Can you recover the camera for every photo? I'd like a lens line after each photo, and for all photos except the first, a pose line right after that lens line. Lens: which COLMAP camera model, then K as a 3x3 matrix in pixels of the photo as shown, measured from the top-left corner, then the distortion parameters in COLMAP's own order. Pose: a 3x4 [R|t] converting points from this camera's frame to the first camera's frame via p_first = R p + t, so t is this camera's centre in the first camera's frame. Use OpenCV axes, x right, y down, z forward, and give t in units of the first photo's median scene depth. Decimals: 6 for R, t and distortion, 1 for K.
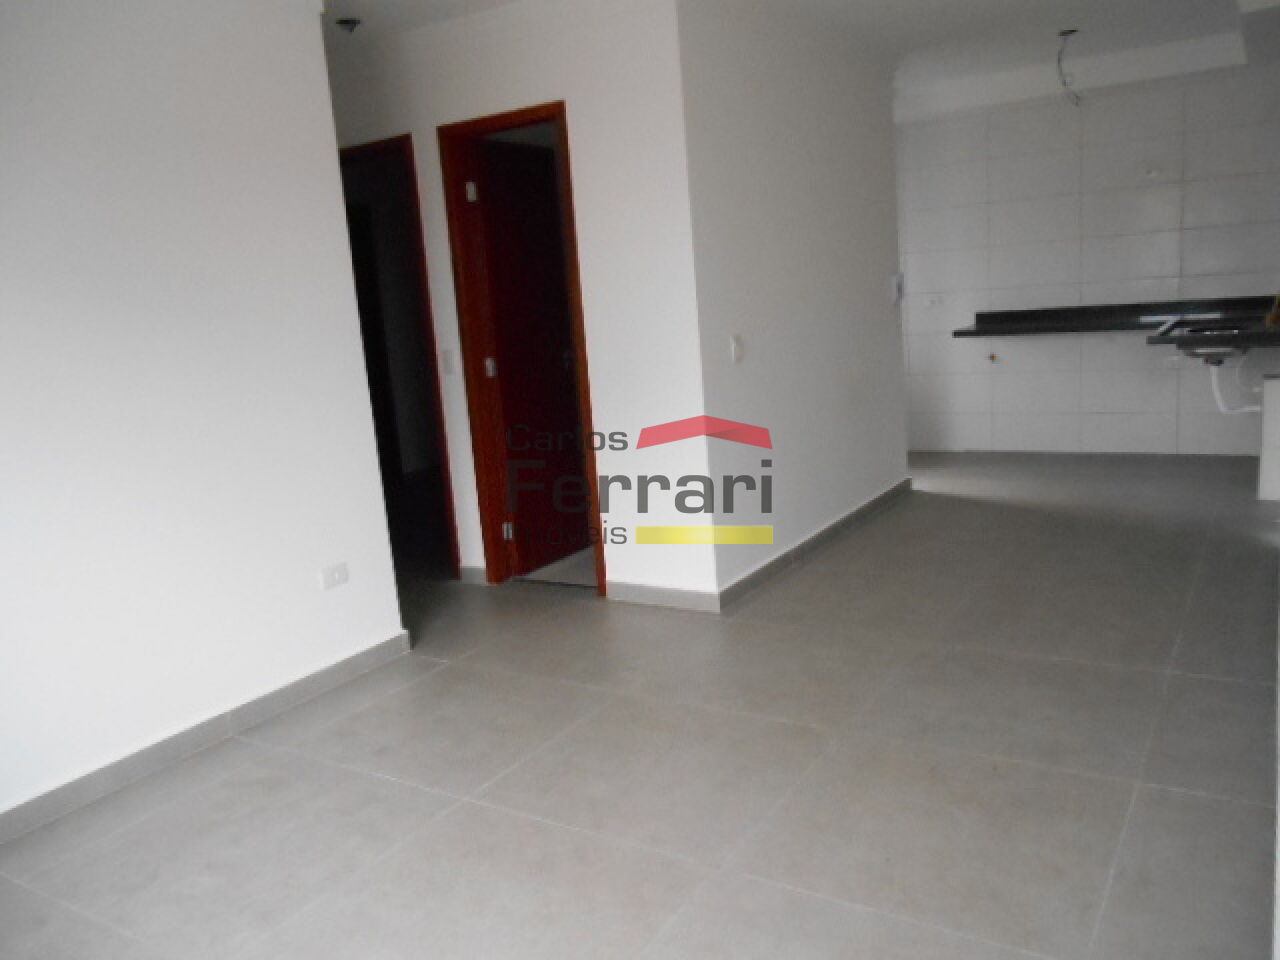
lens RADIAL K [[993.4, 0, 642.0], [0, 993.4, 482.4], [0, 0, 1]] dist [-0.011050, -0.008009]
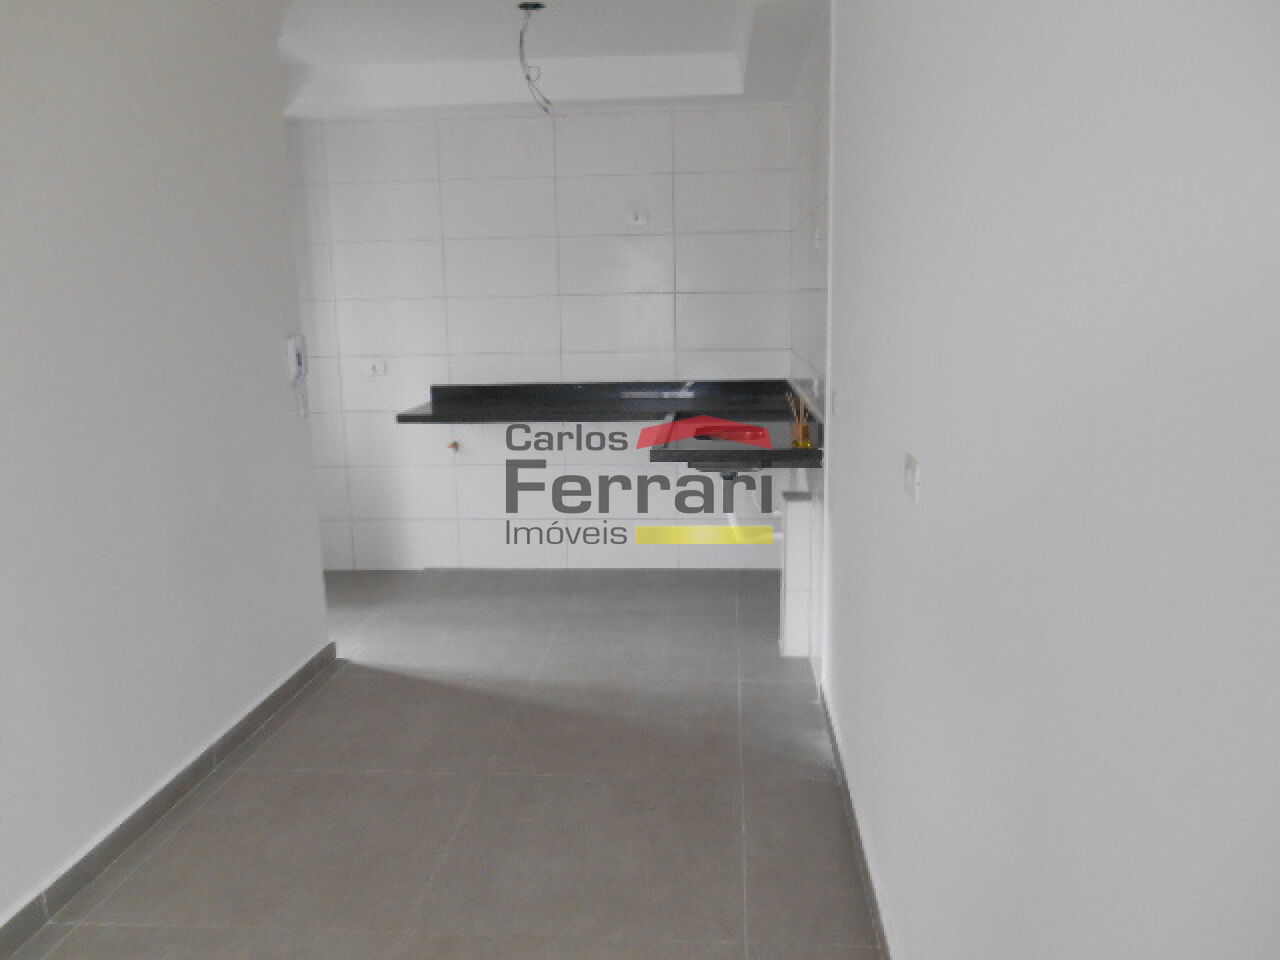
lens RADIAL K [[993.4, 0, 640.8], [0, 993.4, 479.4], [0, 0, 1]] dist [-0.011050, -0.008009]
pose [[0.883161, -0.023376, 0.468487, 0.143711], [0.039157, 0.998945, -0.023974, -0.088562], [-0.467432, 0.039517, 0.883145, 0.313838]]
